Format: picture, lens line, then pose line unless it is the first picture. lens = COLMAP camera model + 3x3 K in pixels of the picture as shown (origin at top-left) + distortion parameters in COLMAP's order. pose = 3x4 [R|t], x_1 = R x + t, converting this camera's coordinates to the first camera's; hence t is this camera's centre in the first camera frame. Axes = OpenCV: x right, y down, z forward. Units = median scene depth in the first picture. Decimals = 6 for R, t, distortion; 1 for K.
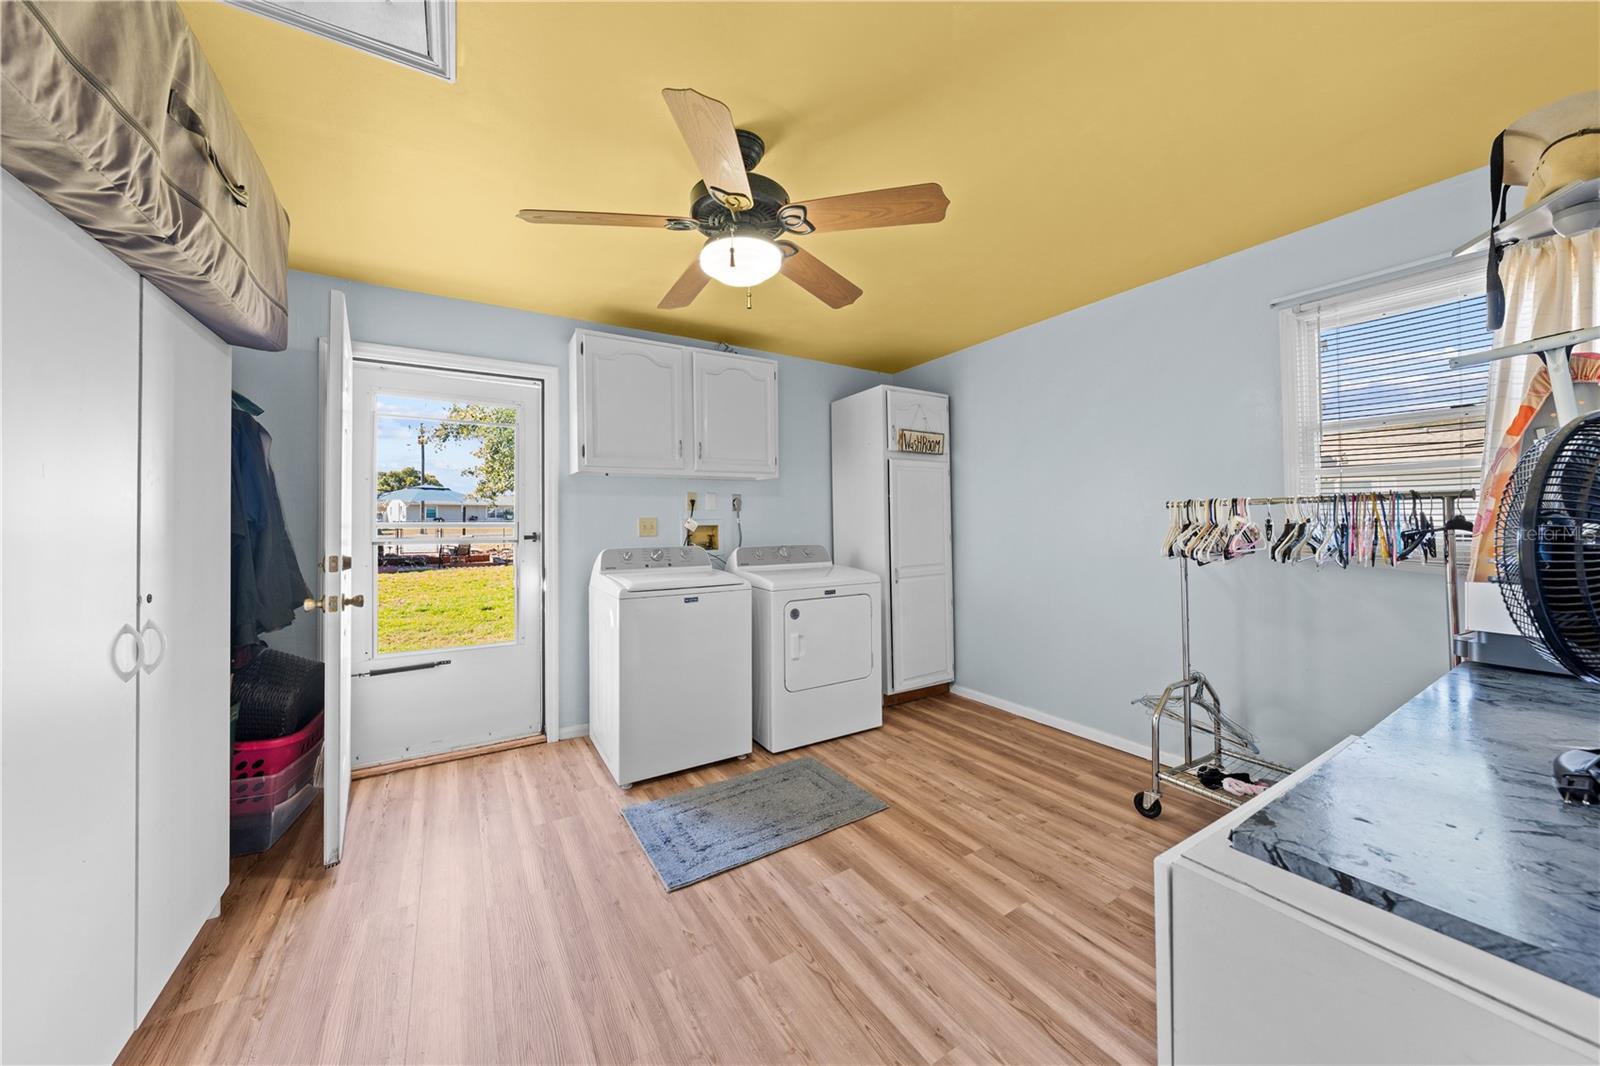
lens RADIAL K [[546.1, 0, 800.2], [0, 546.1, 519.6], [0, 0, 1]] dist [-0.000758, -0.000068]
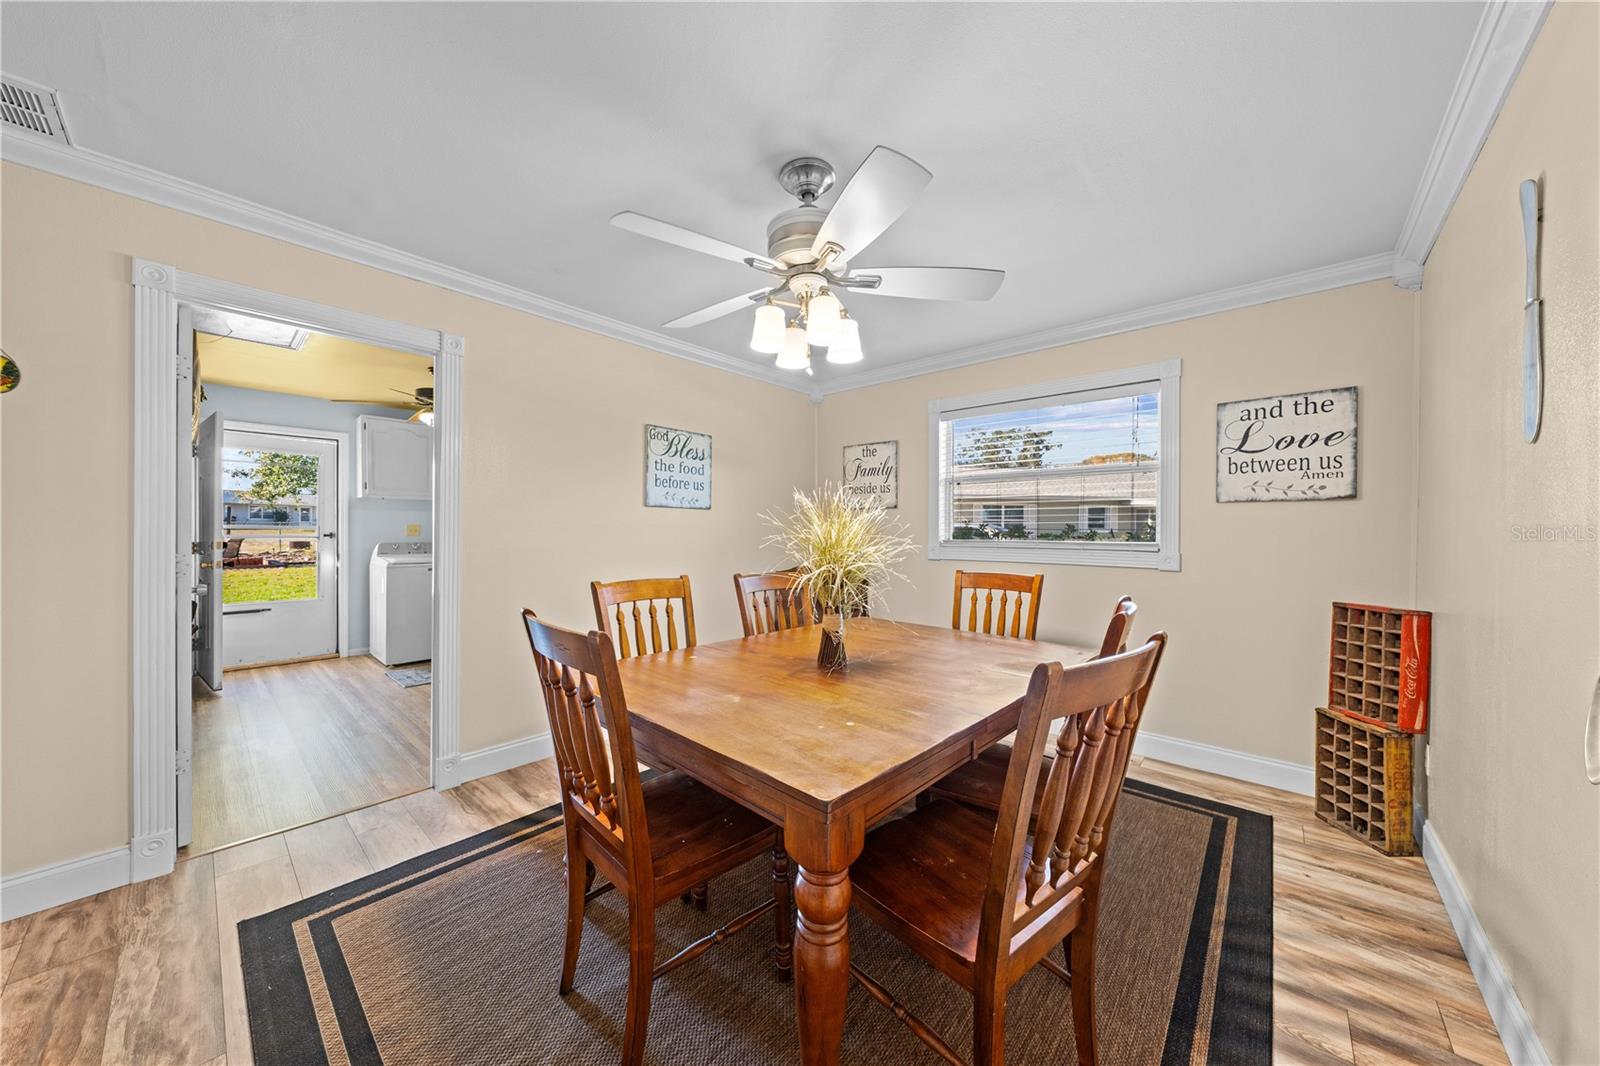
lens RADIAL K [[546.1, 0, 798.8], [0, 546.1, 535.0], [0, 0, 1]] dist [-0.000758, -0.000068]
pose [[0.962650, 0.009870, 0.270570, 0.571716], [-0.014248, 0.999797, 0.014222, -0.016873], [-0.270375, -0.017546, 0.962595, -1.297739]]
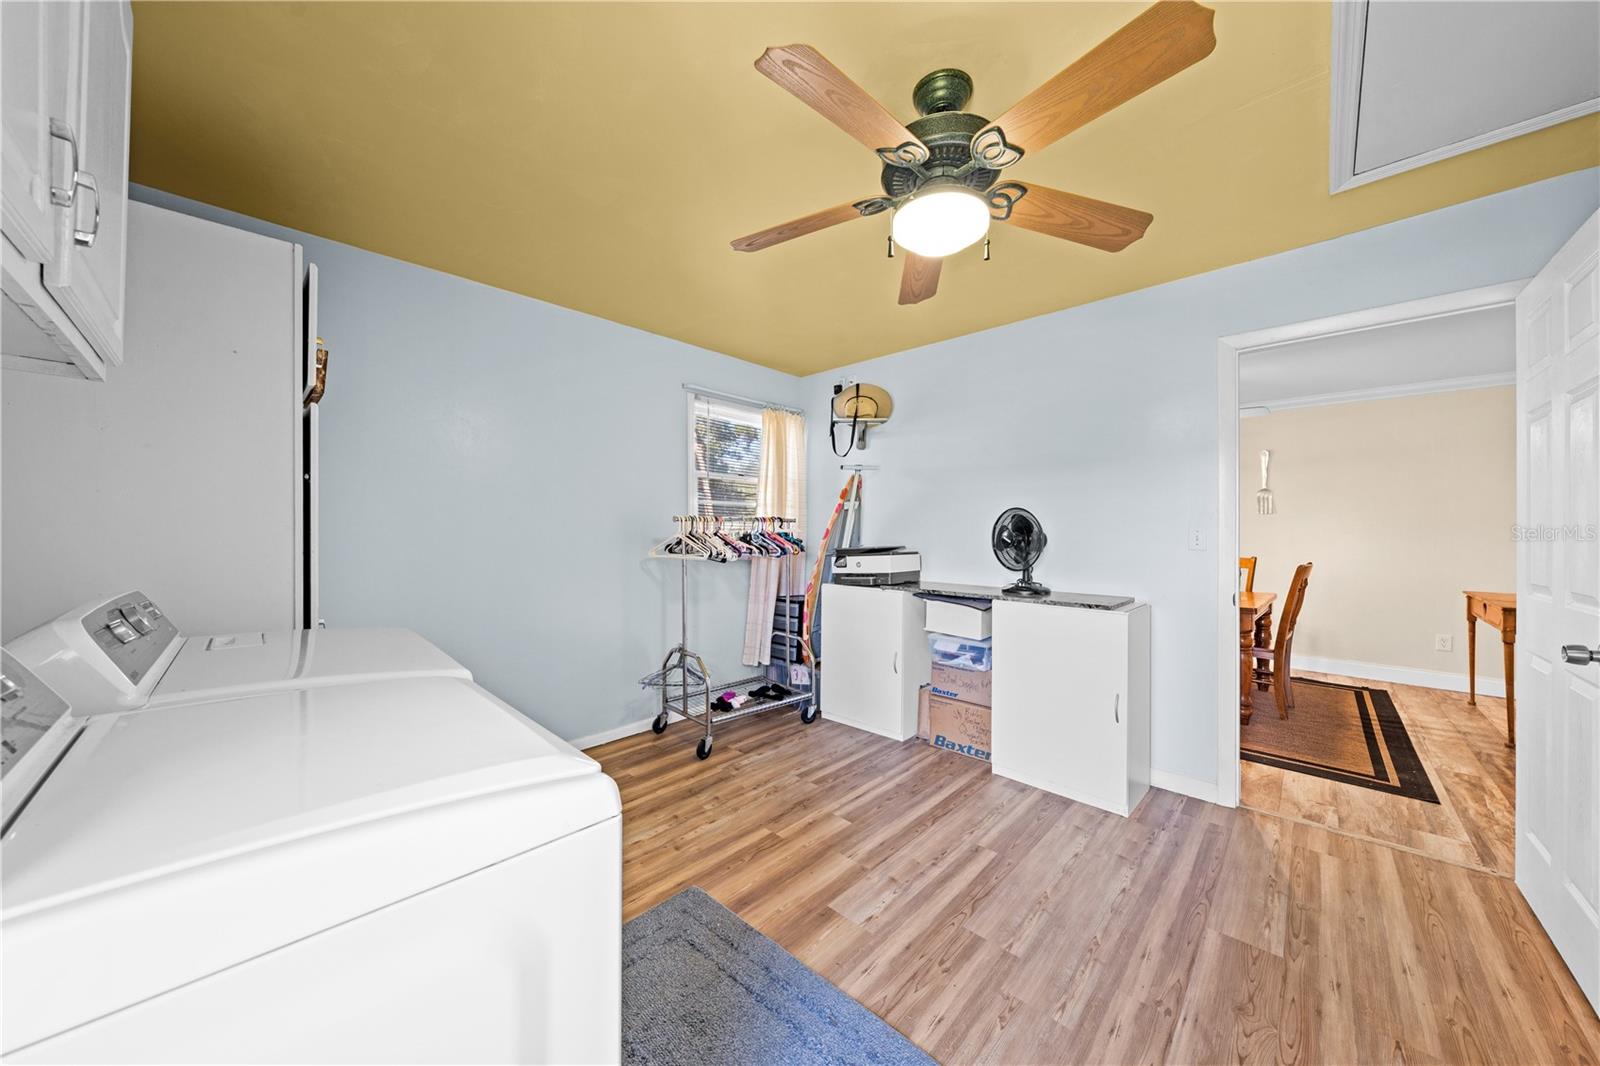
lens RADIAL K [[546.1, 0, 804.2], [0, 546.1, 527.8], [0, 0, 1]] dist [-0.000758, -0.000068]
pose [[-0.245822, 0.009583, 0.969268, -0.709003], [-0.011199, 0.999856, -0.012725, 0.008011], [-0.969250, -0.013983, -0.245679, 1.125271]]
